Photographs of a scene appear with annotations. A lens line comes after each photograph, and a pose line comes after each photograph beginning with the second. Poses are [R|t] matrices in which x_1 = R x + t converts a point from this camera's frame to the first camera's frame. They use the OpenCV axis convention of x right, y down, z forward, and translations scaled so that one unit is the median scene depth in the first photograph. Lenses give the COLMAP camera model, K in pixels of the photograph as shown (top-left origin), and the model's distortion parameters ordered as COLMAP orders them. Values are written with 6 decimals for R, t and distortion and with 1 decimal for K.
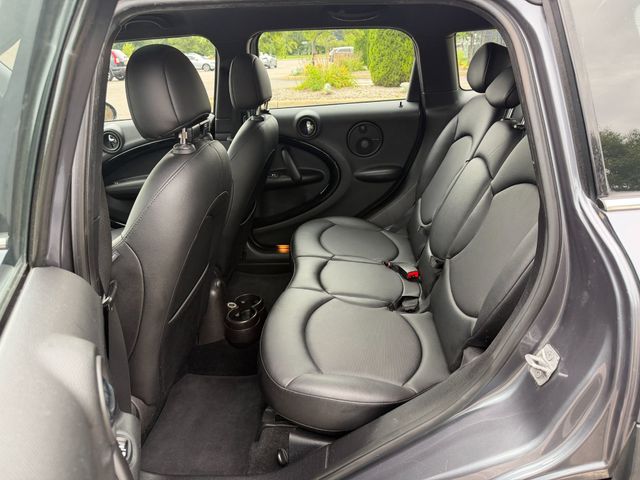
lens RADIAL K [[460.1, 0, 320.0], [0, 460.1, 240.0], [0, 0, 1]] dist [0.089544, -0.147980]
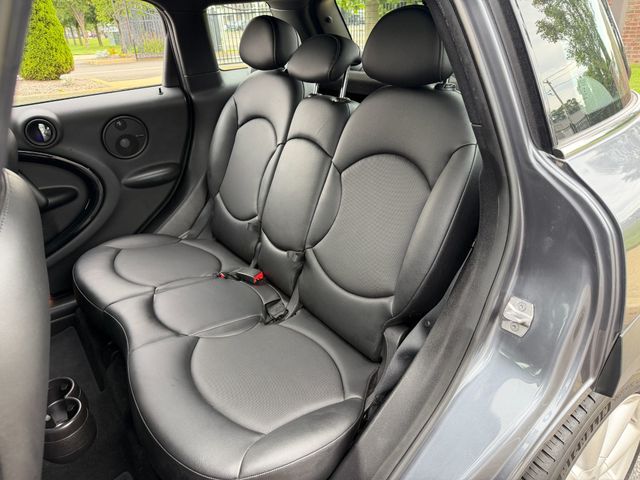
lens RADIAL K [[460.1, 0, 320.0], [0, 460.1, 240.0], [0, 0, 1]] dist [0.089544, -0.147980]
pose [[0.766478, -0.264122, 0.585449, -0.169787], [0.251824, 0.962129, 0.104368, -0.046749], [-0.590844, 0.067435, 0.803963, 0.166330]]
